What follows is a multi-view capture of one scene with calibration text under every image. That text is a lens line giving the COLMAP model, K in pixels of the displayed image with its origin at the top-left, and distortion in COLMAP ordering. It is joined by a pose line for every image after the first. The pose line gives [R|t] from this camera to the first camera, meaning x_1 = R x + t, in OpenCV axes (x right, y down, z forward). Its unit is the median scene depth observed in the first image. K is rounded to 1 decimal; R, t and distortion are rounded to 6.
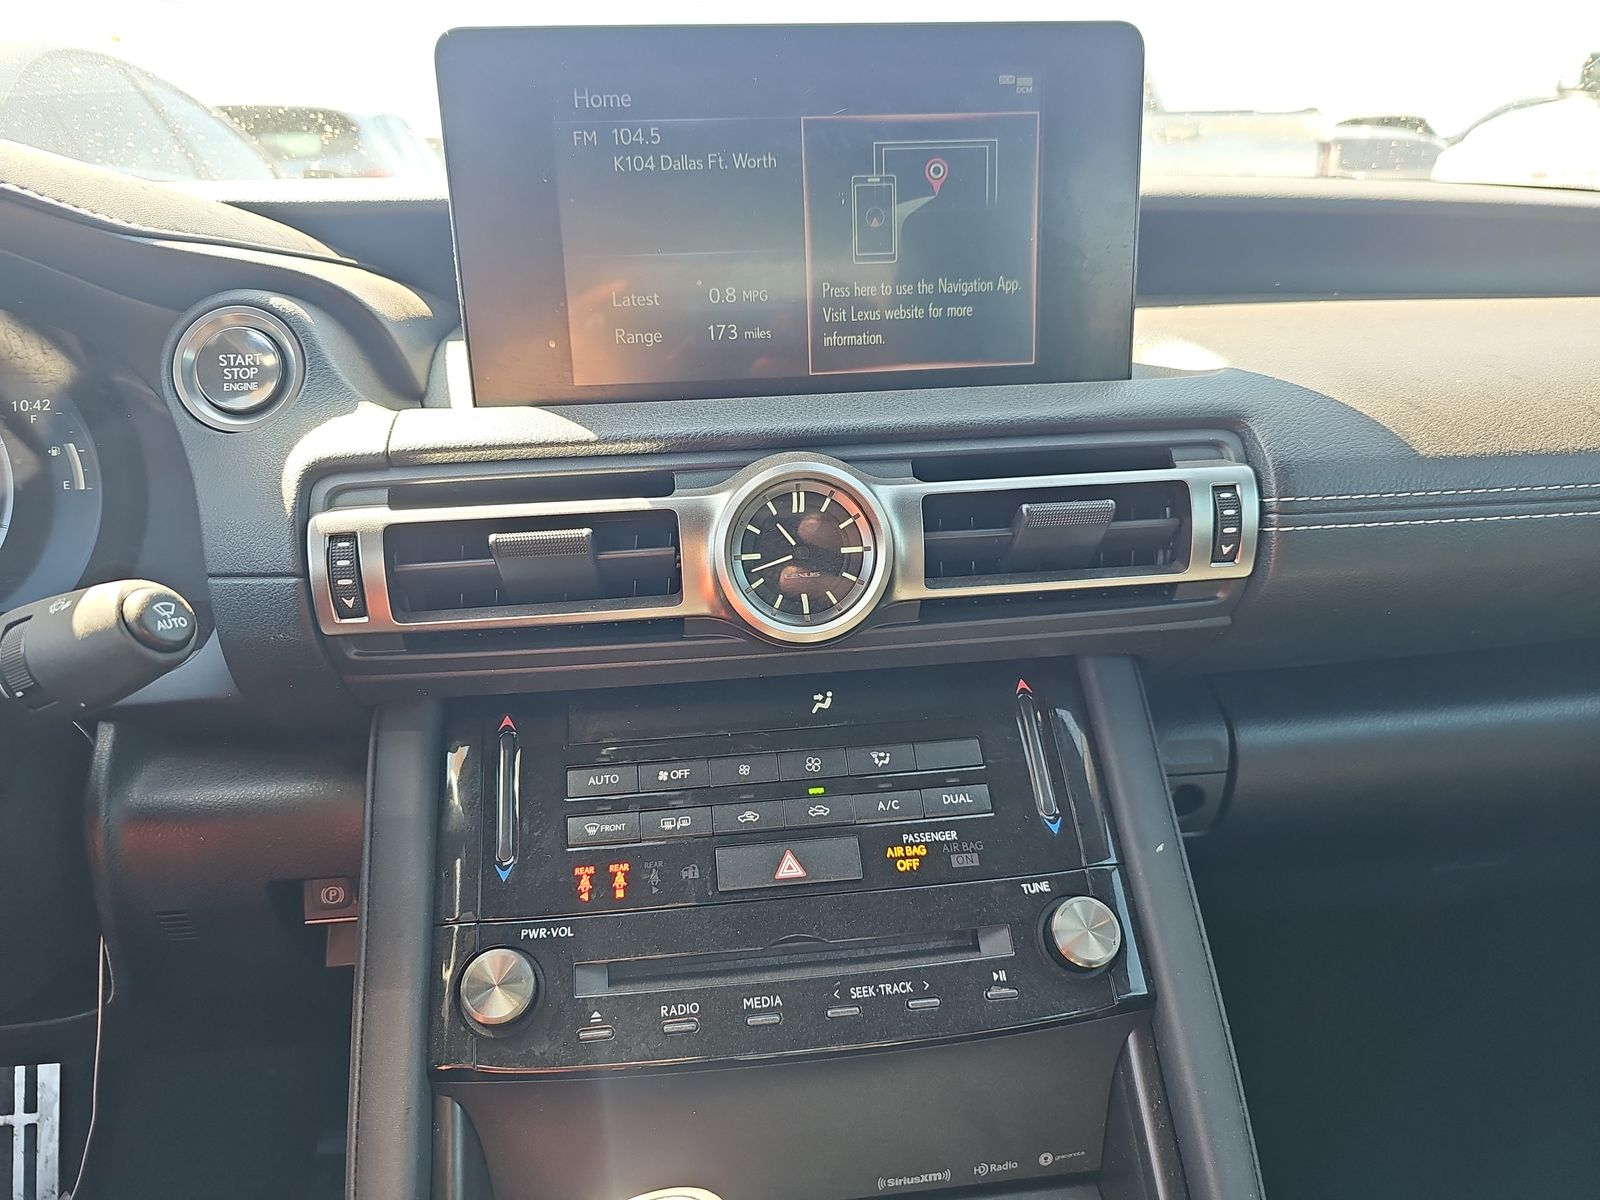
lens RADIAL K [[1063.9, 0, 803.0], [0, 1063.9, 595.7], [0, 0, 1]] dist [0.028365, -0.018992]
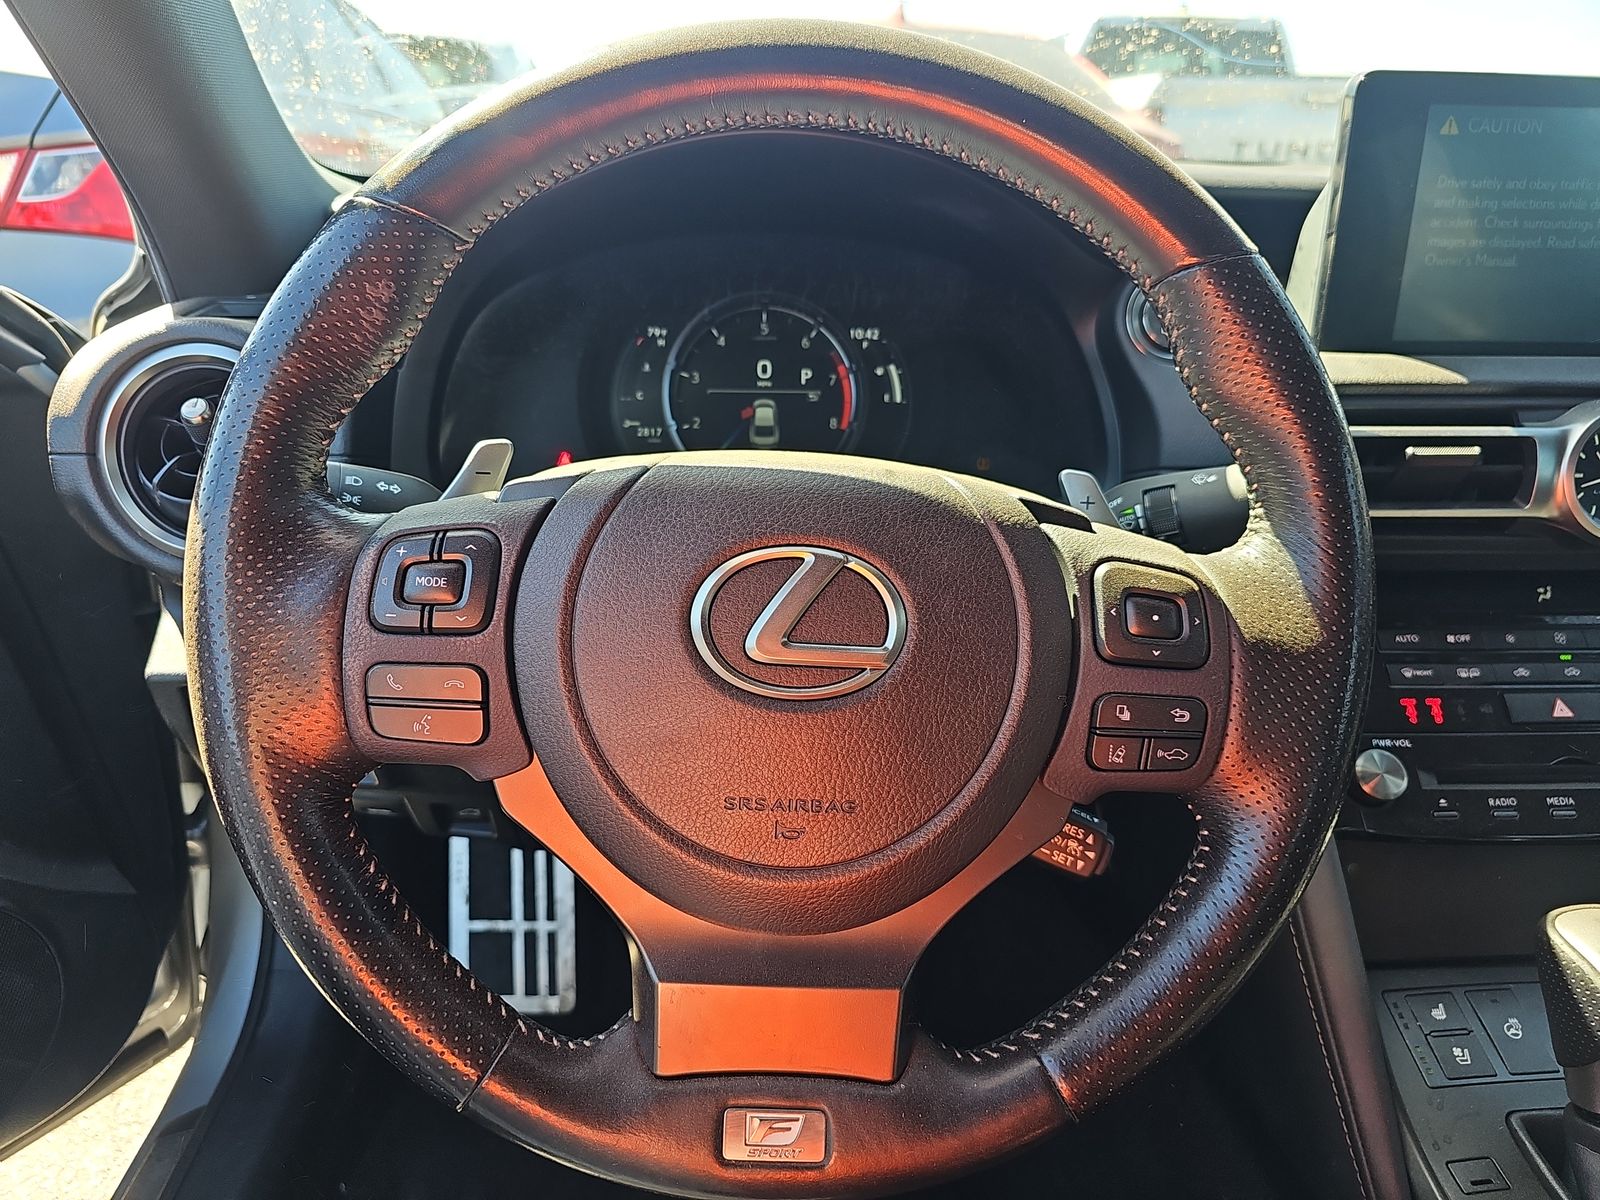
lens RADIAL K [[1063.9, 0, 795.4], [0, 1063.9, 602.8], [0, 0, 1]] dist [0.028365, -0.018992]
pose [[0.997931, 0.060332, -0.022204, -0.960923], [-0.059216, 0.997096, 0.047885, 0.112612], [0.025028, -0.046471, 0.998606, -0.376751]]
